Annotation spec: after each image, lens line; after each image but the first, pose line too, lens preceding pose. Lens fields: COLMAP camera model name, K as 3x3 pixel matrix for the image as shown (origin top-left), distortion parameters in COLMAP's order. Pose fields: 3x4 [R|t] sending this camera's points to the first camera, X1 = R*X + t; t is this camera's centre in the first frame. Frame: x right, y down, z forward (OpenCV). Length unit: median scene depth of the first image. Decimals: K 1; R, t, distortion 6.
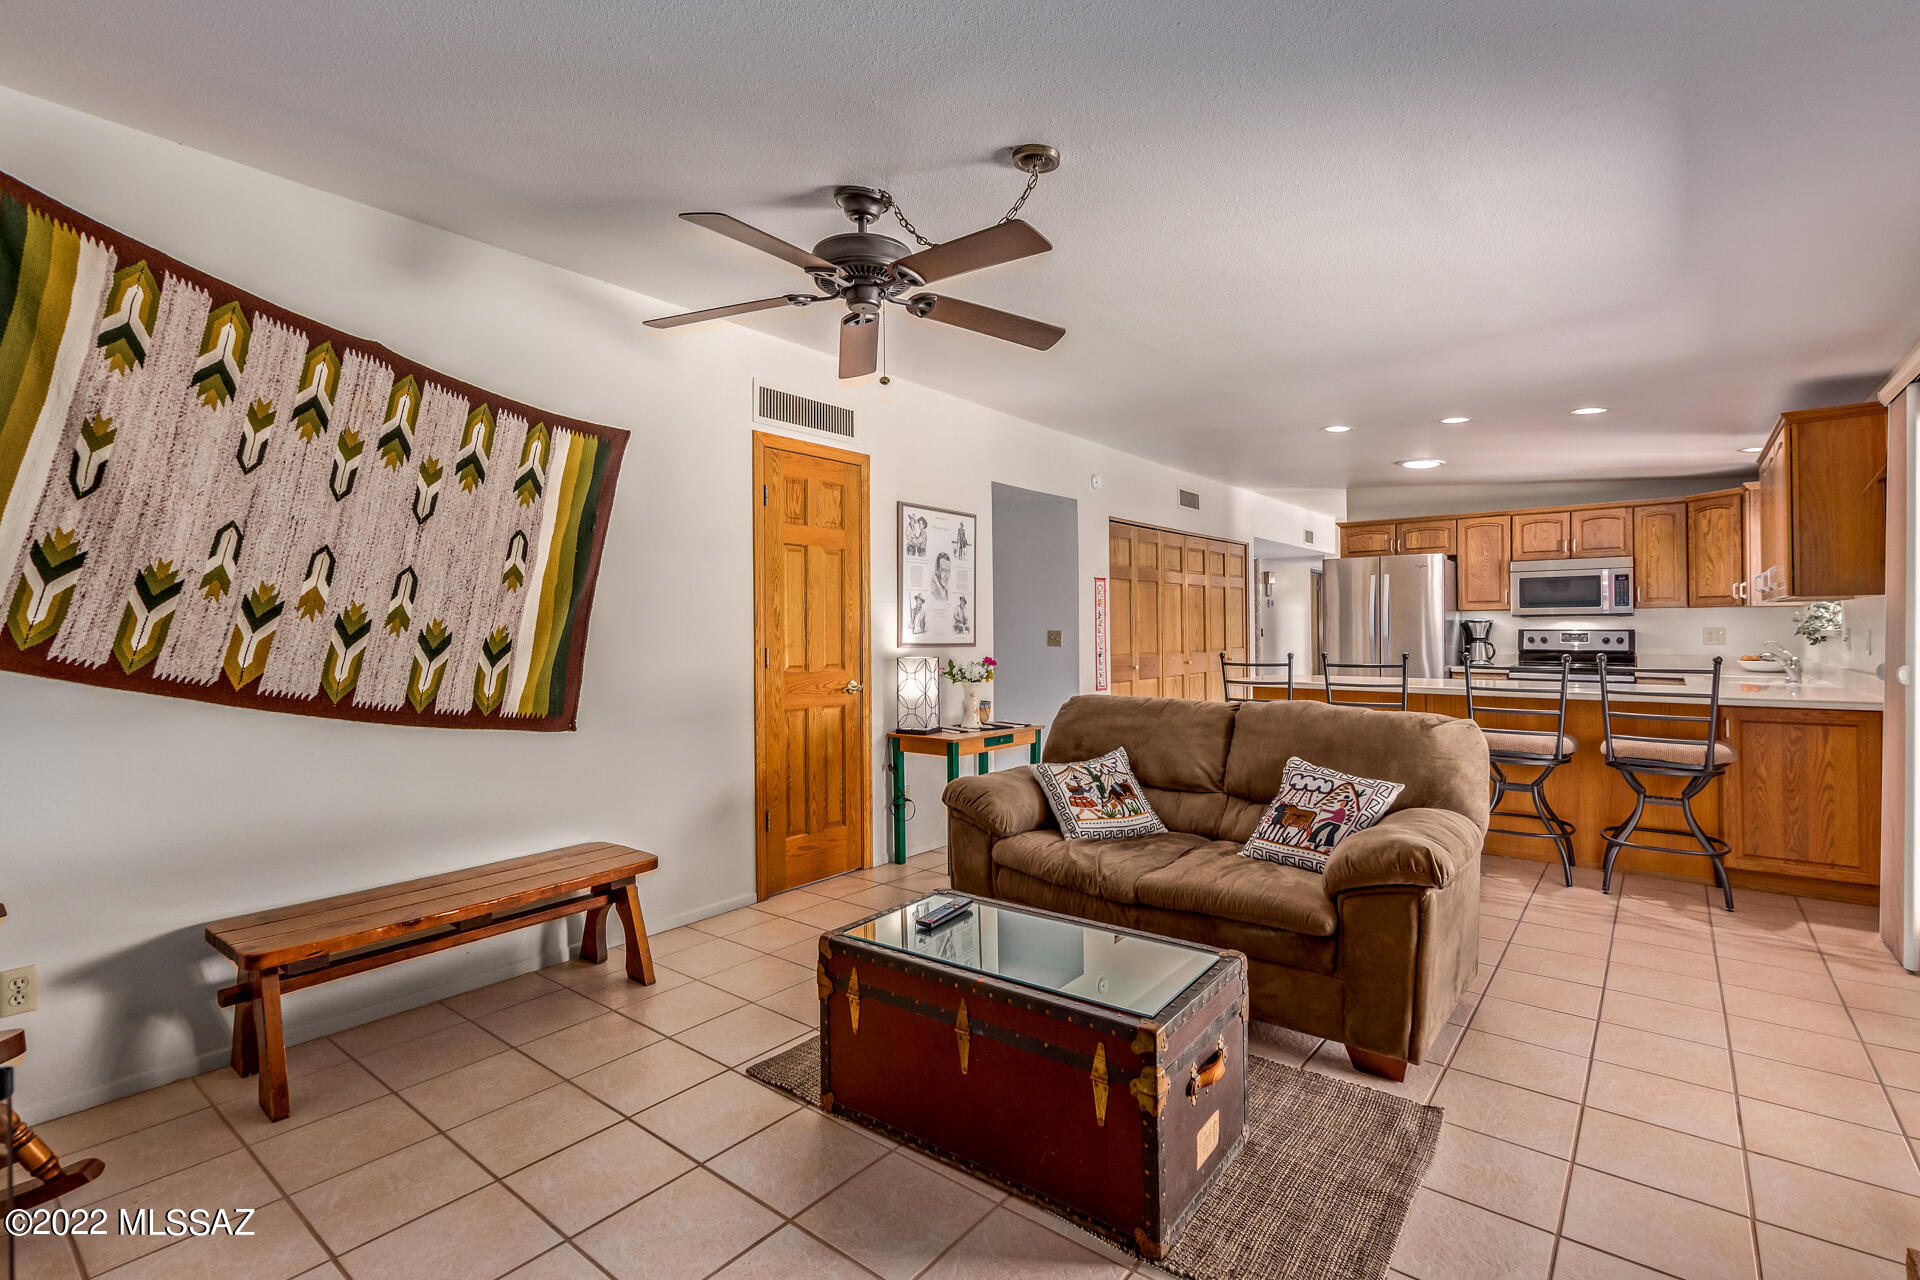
lens RADIAL K [[878.6, 0, 972.7], [0, 878.6, 621.4], [0, 0, 1]] dist [0.001730, -0.001126]
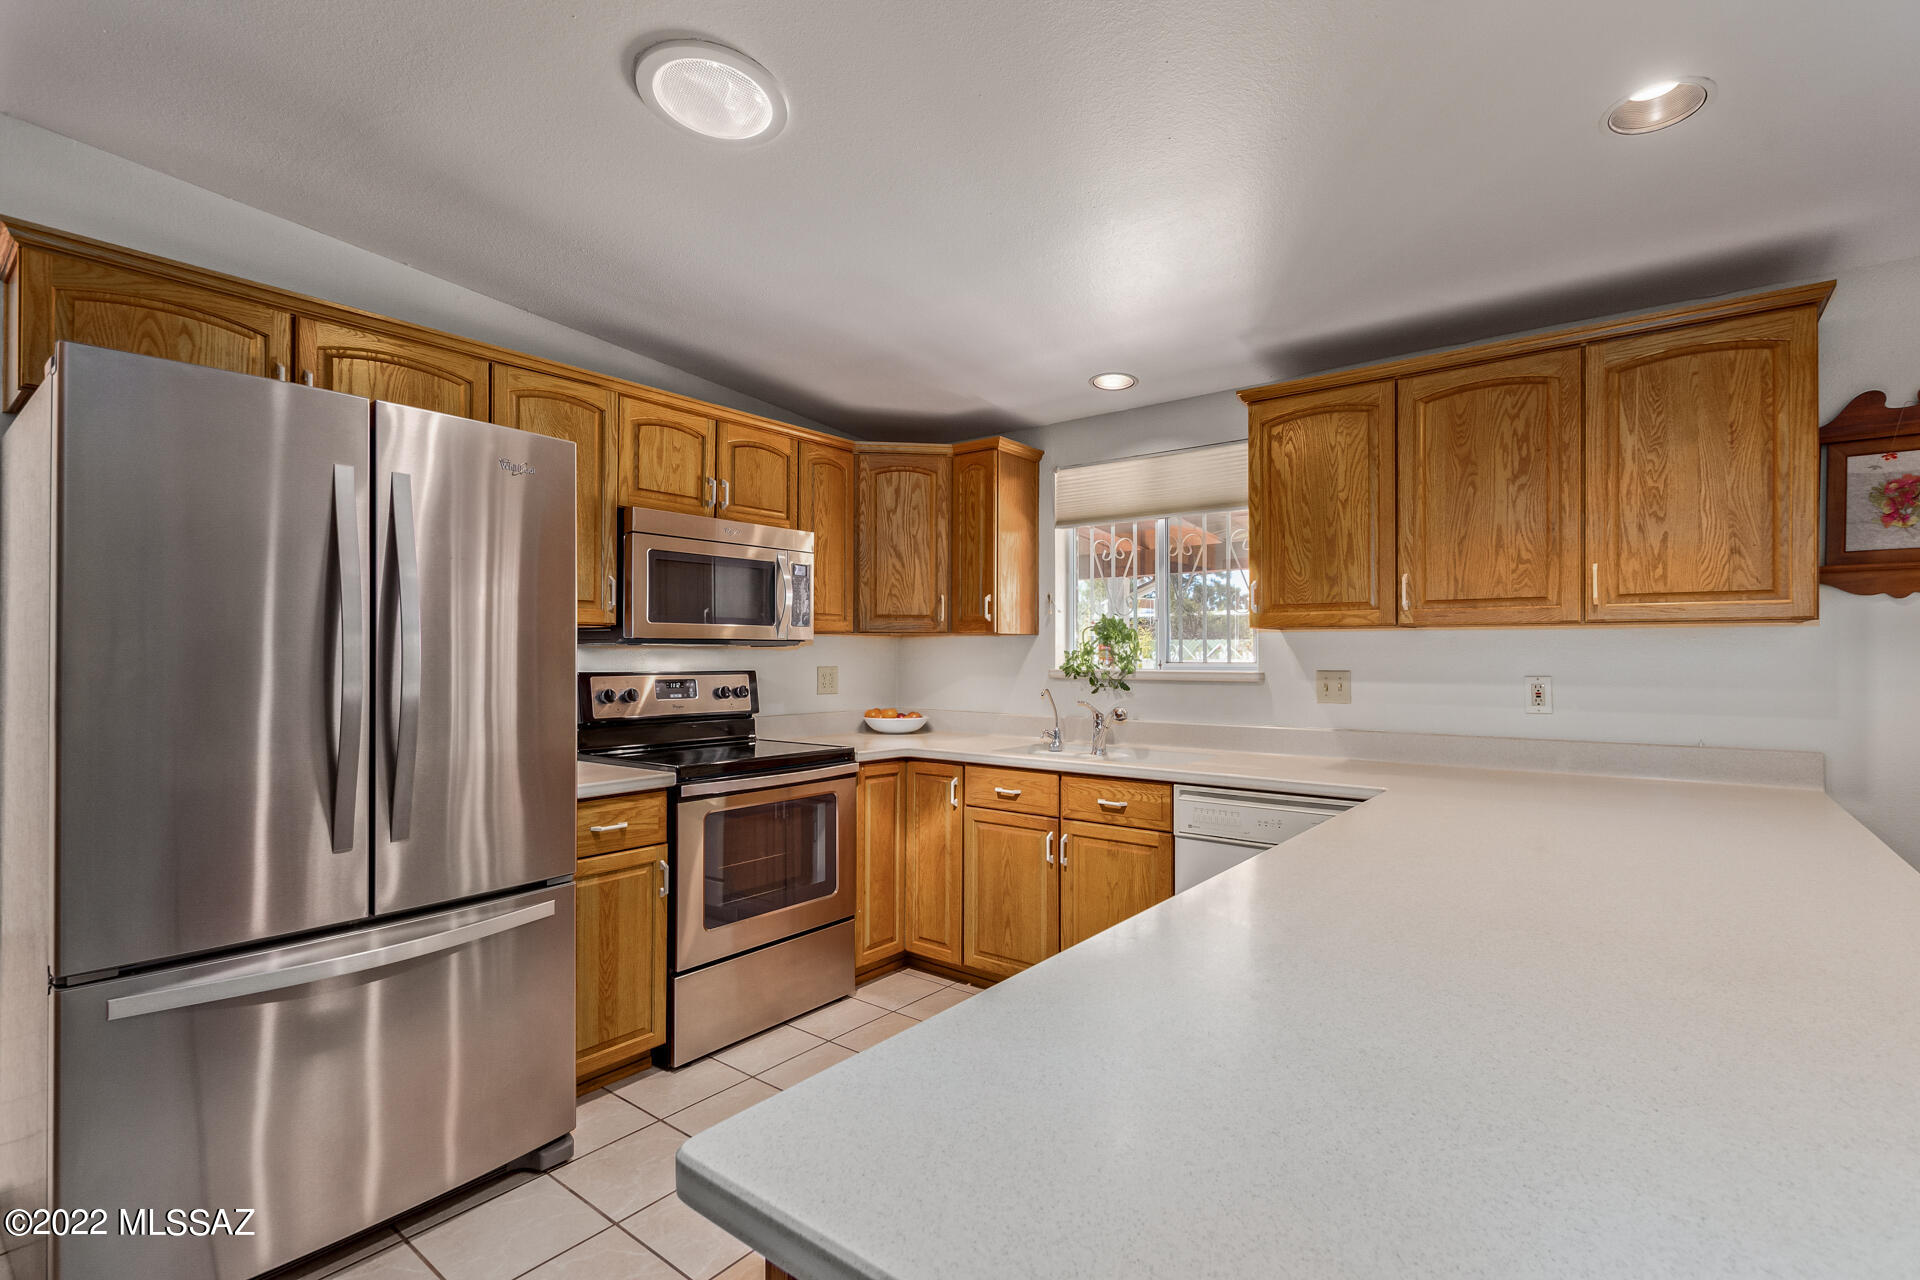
lens RADIAL K [[878.6, 0, 971.1], [0, 878.6, 646.3], [0, 0, 1]] dist [0.001730, -0.001126]
pose [[0.002048, 0.012655, 0.999918, 0.217779], [-0.008949, 0.999880, -0.012636, -0.000101], [-0.999958, -0.008922, 0.002161, 0.868725]]
